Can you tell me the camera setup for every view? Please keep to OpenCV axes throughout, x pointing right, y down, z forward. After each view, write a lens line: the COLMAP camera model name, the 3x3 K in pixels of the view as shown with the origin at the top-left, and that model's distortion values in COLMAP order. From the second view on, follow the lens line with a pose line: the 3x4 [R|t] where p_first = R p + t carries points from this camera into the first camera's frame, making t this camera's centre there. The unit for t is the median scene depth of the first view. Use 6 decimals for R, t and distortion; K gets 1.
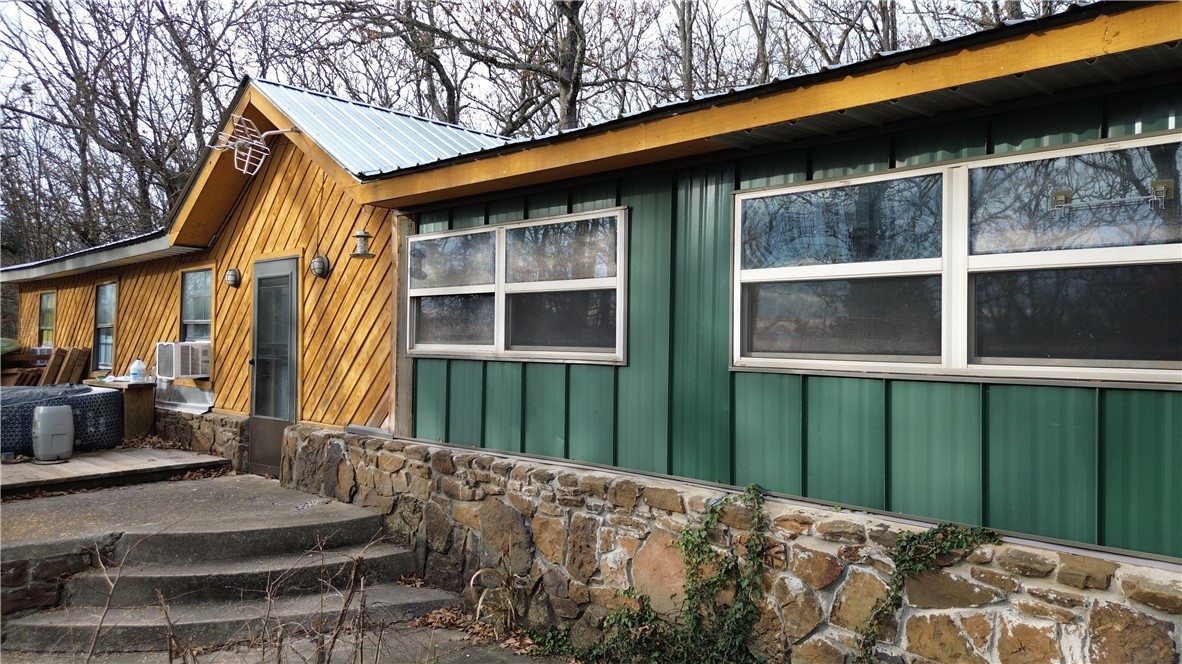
lens RADIAL K [[838.6, 0, 594.0], [0, 838.6, 334.1], [0, 0, 1]] dist [0.076523, -0.082288]
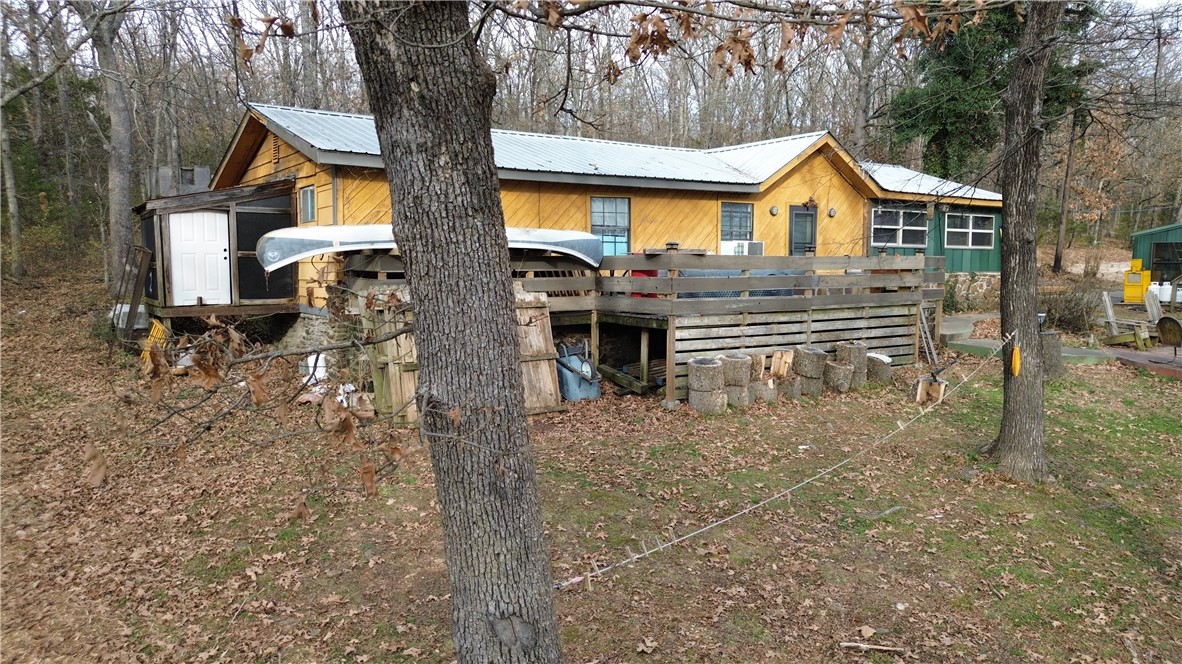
lens RADIAL K [[838.6, 0, 594.0], [0, 838.6, 334.1], [0, 0, 1]] dist [0.076523, -0.082288]
pose [[0.182990, -0.091904, 0.978810, -5.991535], [-0.008689, 0.995431, 0.095089, 0.101016], [-0.983076, -0.025905, 0.181355, 2.450138]]
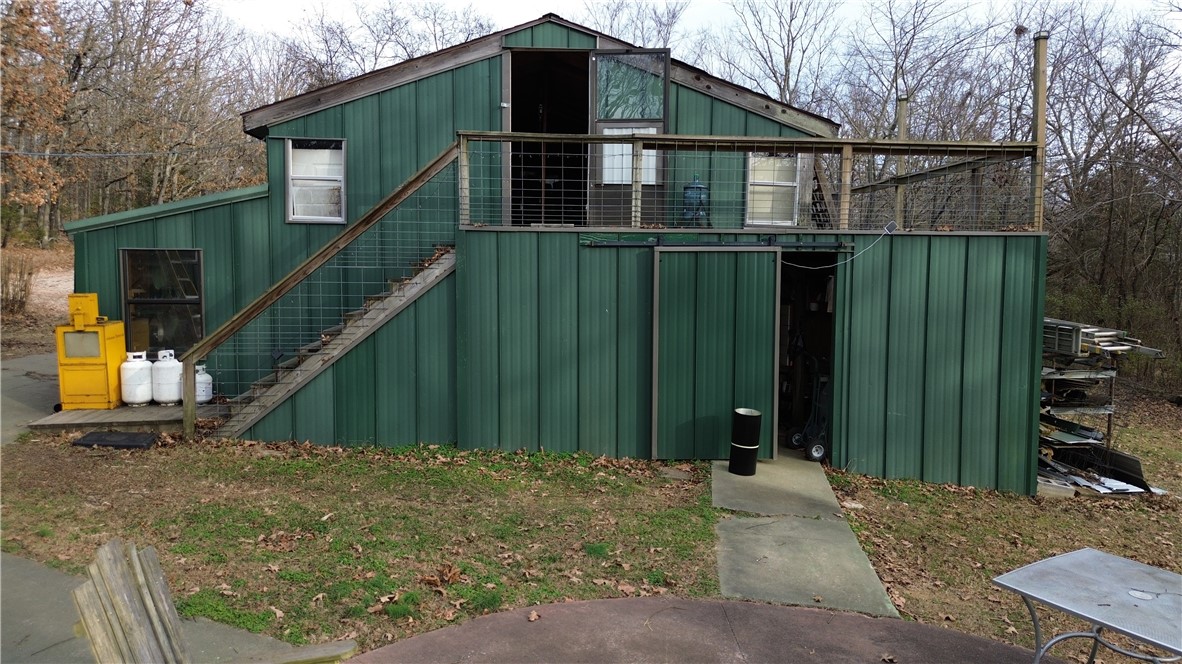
lens RADIAL K [[824.5, 0, 590.5], [0, 824.5, 326.0], [0, 0, 1]] dist [0.071195, -0.074823]
pose [[-0.778191, -0.061080, 0.625050, -1.386034], [-0.012820, 0.996597, 0.081427, -0.005113], [-0.627897, 0.055353, -0.776326, 0.509112]]
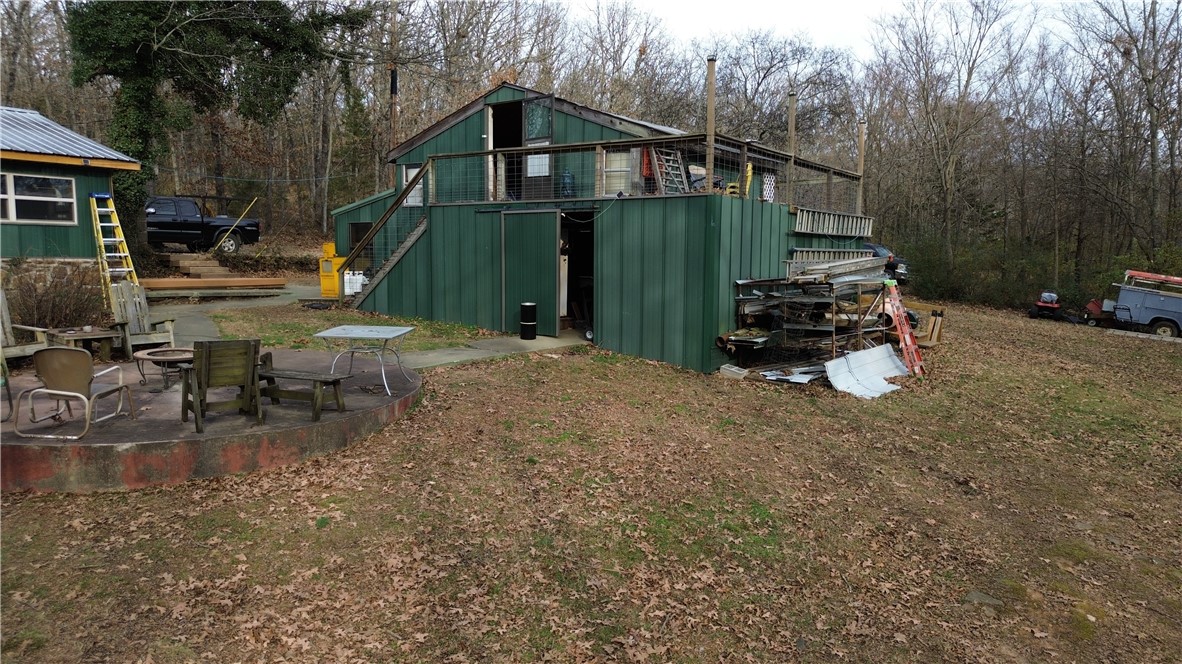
lens RADIAL K [[838.6, 0, 594.0], [0, 838.6, 334.1], [0, 0, 1]] dist [0.076523, -0.082288]
pose [[-0.208547, -0.095468, 0.973342, -4.254971], [-0.009250, 0.995372, 0.095647, 0.160877], [-0.977969, 0.010943, -0.208465, -0.934820]]
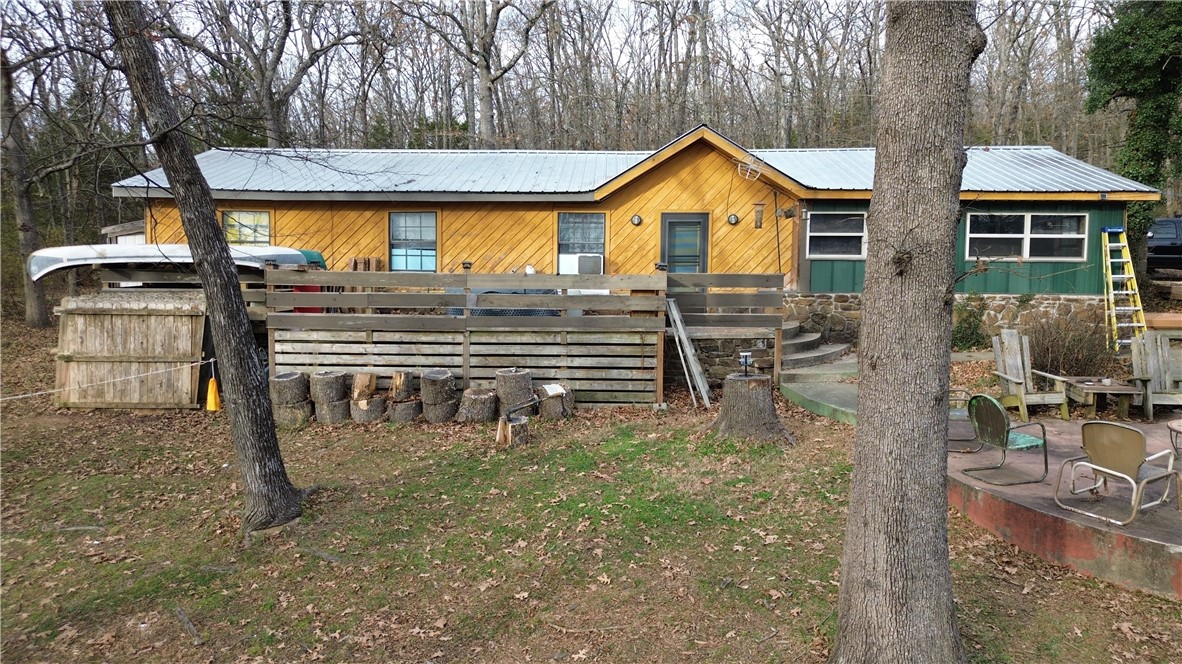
lens RADIAL K [[838.6, 0, 594.0], [0, 838.6, 334.1], [0, 0, 1]] dist [0.076523, -0.082288]
pose [[0.722522, -0.060981, 0.688653, -4.143086], [-0.006915, 0.995415, 0.095400, 0.020611], [-0.691313, -0.073690, 0.718788, -0.655718]]
